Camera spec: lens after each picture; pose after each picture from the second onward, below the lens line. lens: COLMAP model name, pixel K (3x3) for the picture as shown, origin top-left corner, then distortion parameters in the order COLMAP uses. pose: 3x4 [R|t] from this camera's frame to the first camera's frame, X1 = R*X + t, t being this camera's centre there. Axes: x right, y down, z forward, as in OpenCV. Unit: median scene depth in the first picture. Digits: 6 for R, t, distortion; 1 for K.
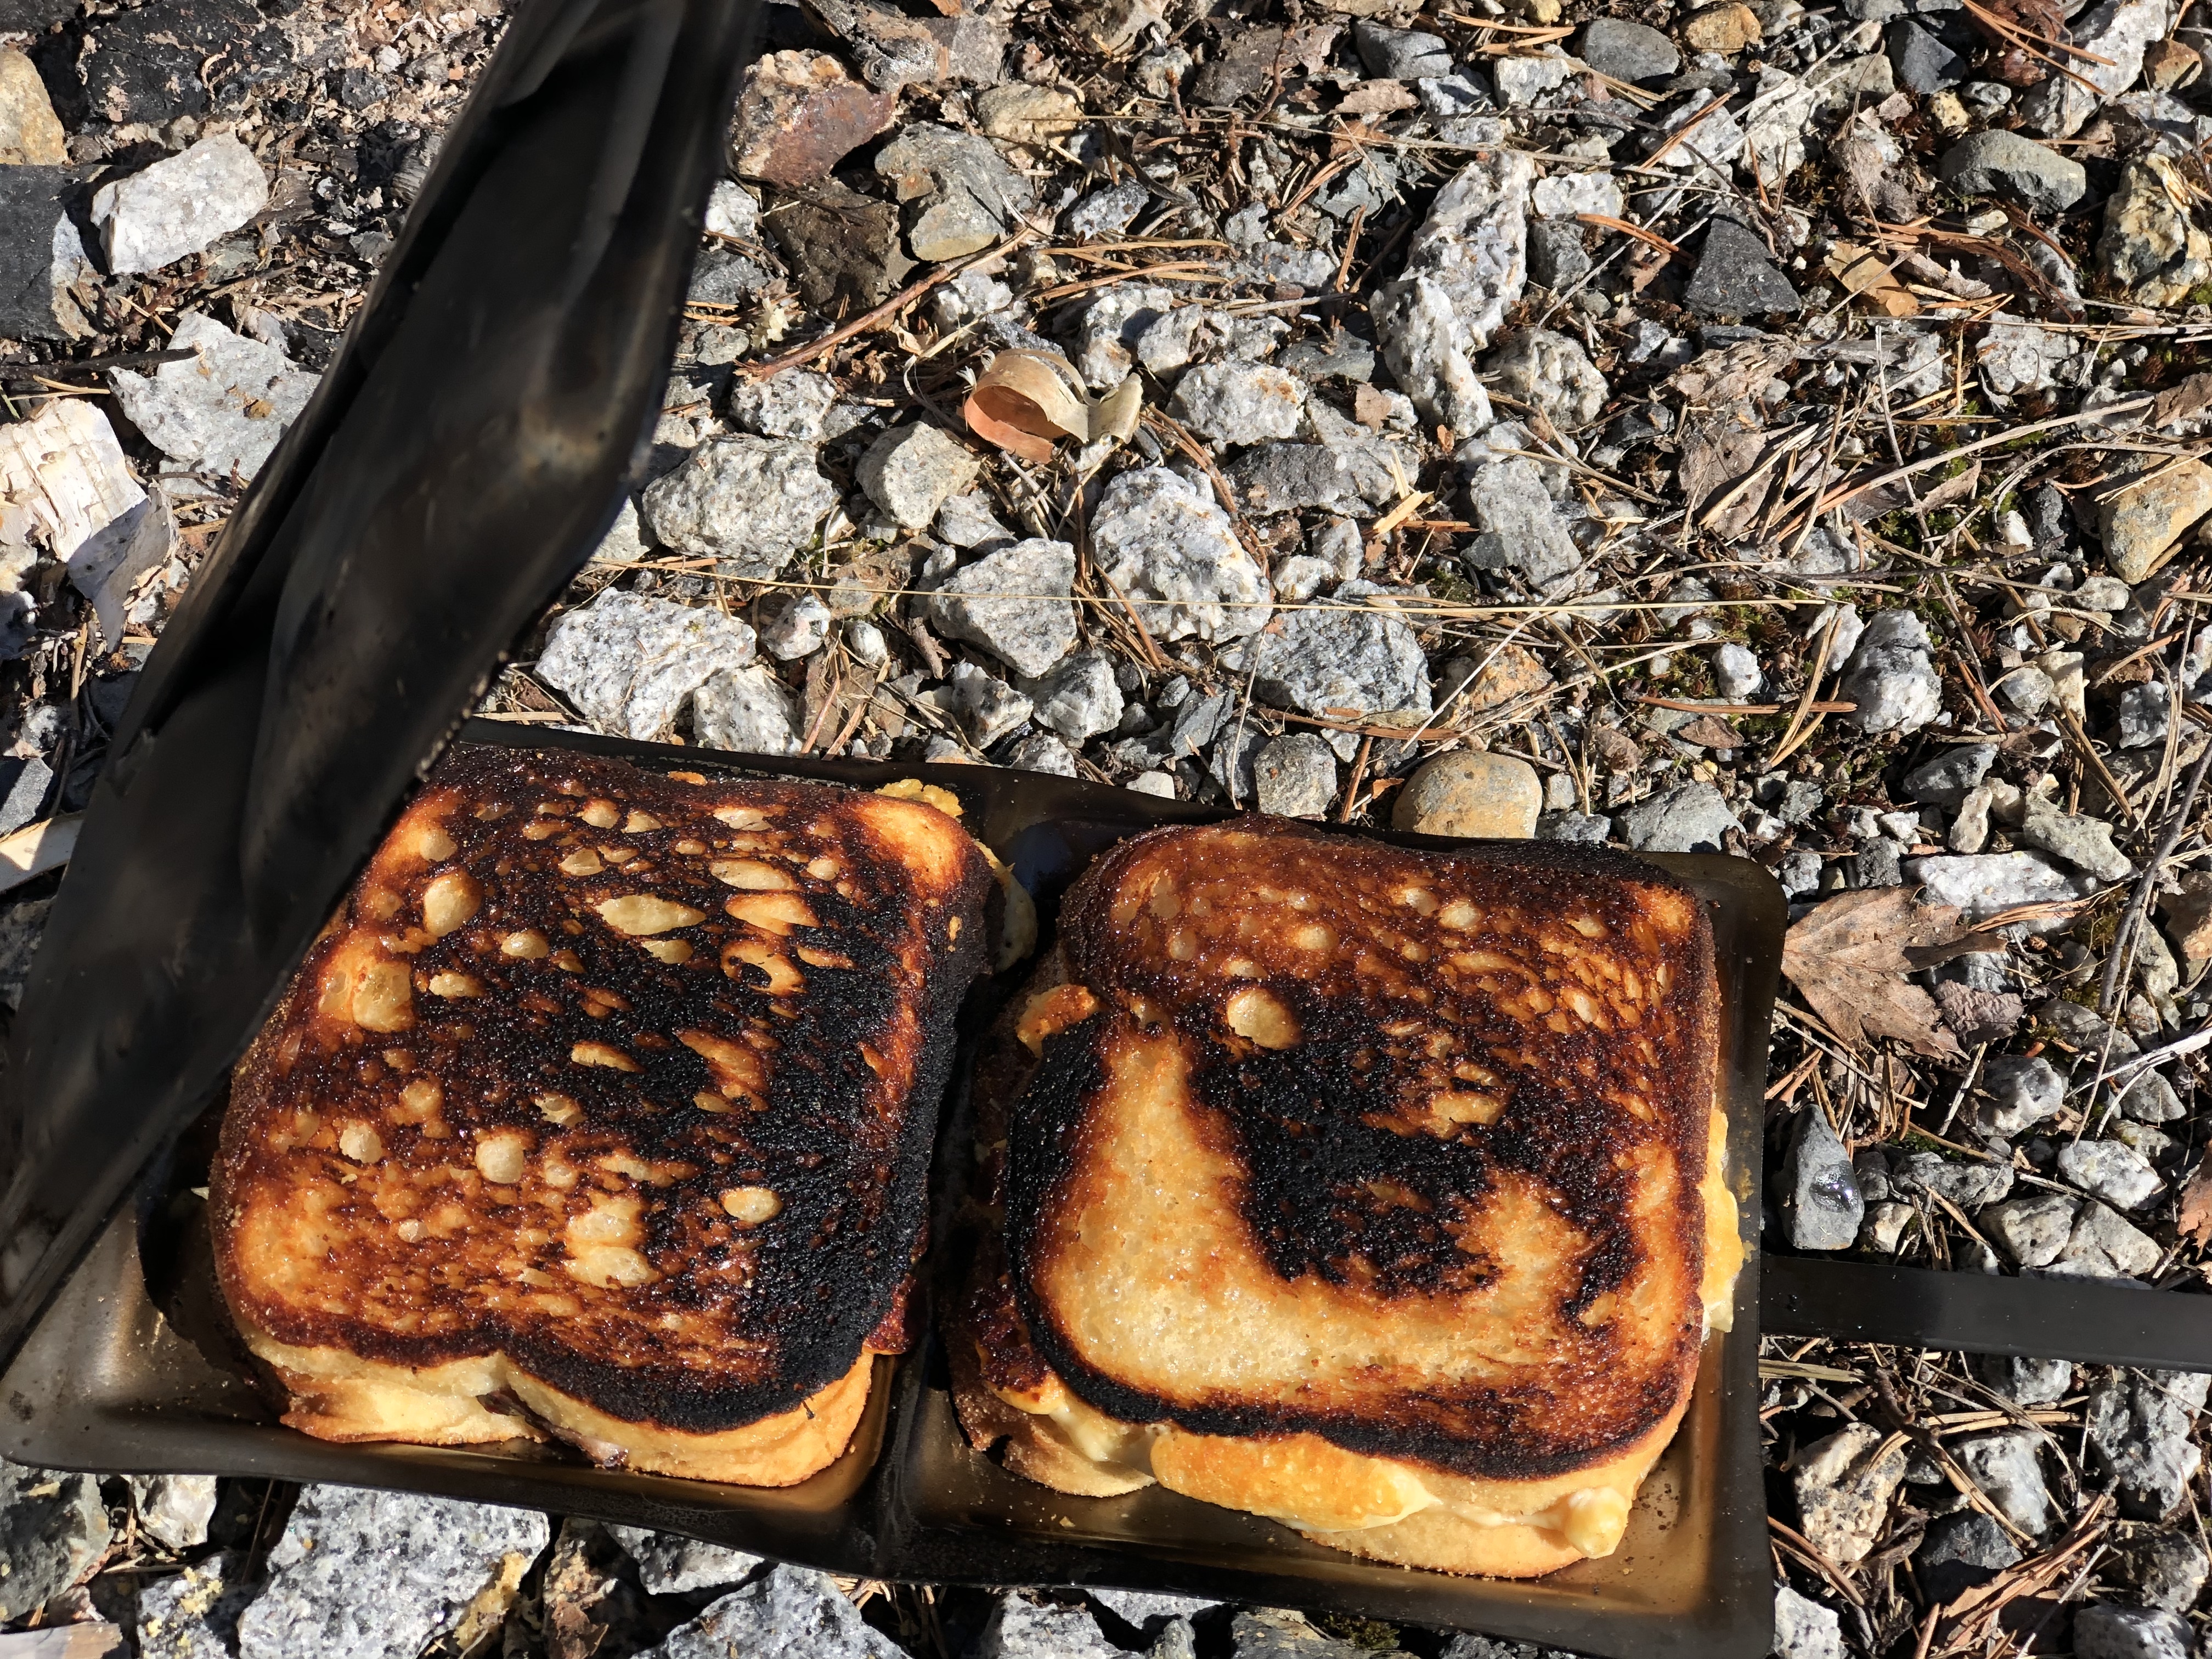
lens RADIAL K [[3716.6, 0, 1106.0], [0, 3716.6, 829.5], [0, 0, 1]] dist [-0.015308, 0.136096]
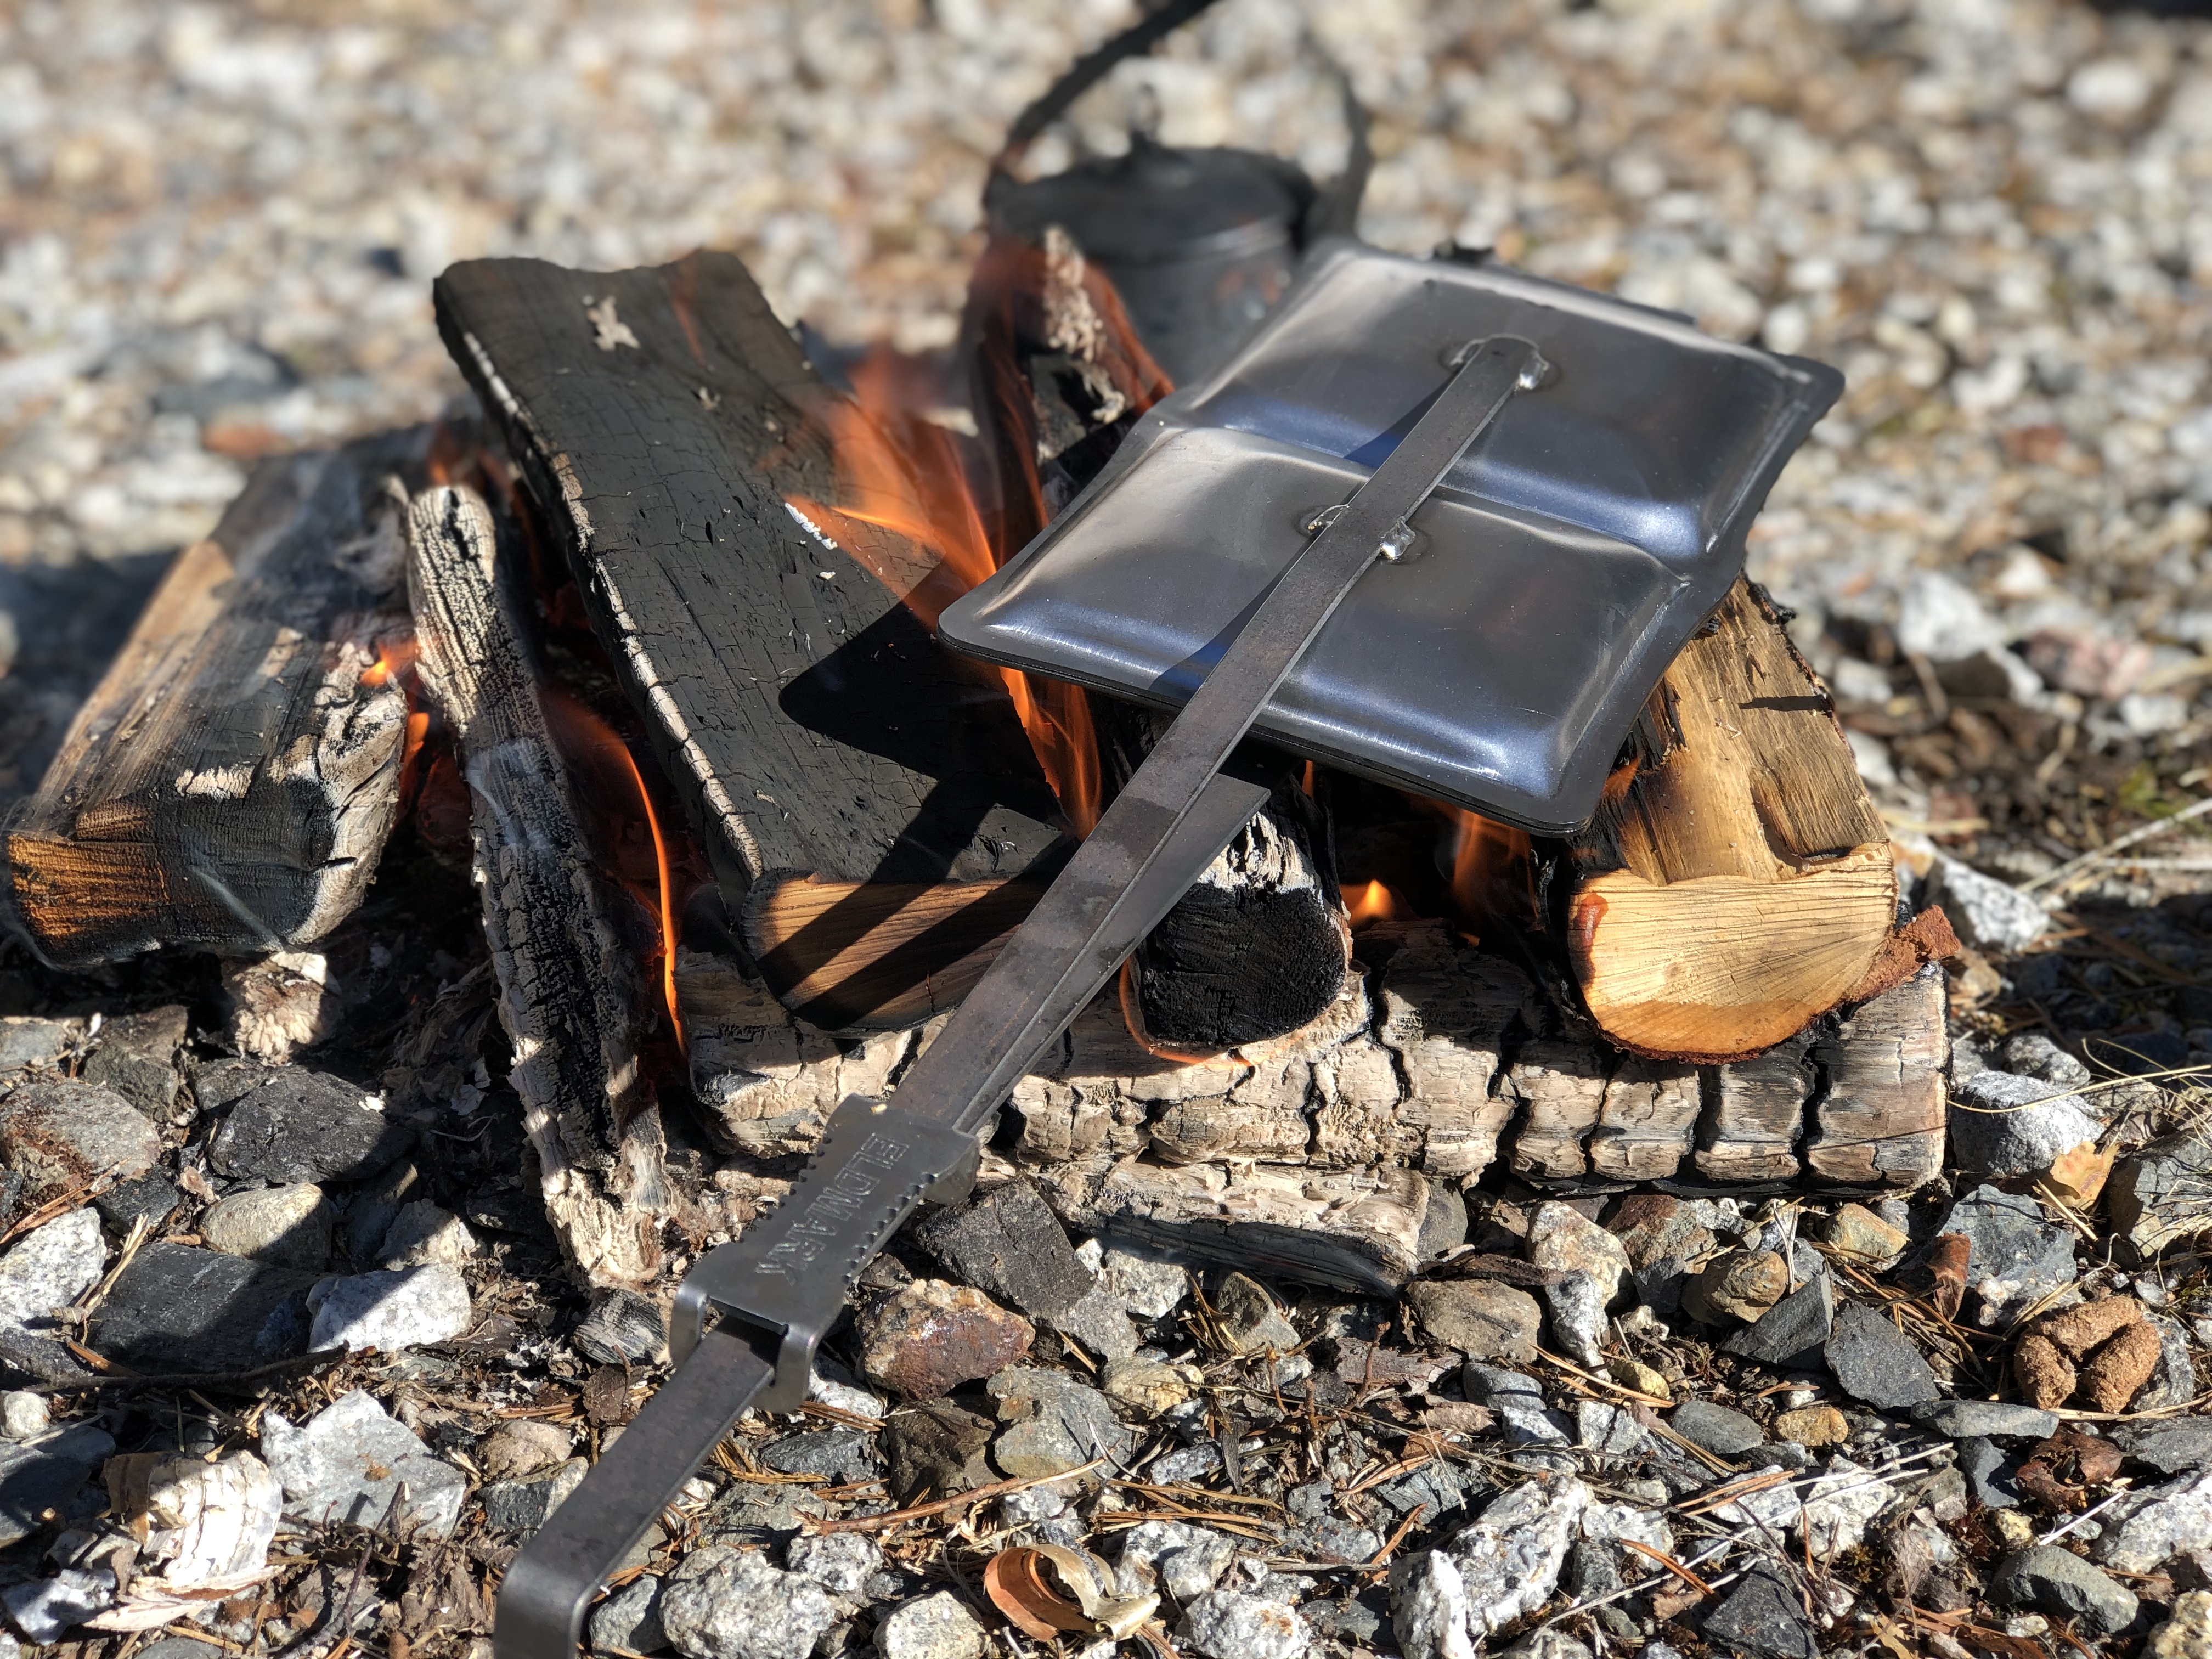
lens RADIAL K [[3716.6, 0, 1106.0], [0, 3716.6, 829.5], [0, 0, 1]] dist [-0.015308, 0.136096]
pose [[0.961354, 0.132714, -0.241215, 0.211563], [-0.233692, 0.856560, -0.460101, 0.173196], [0.145553, 0.498690, 0.854472, -0.003477]]
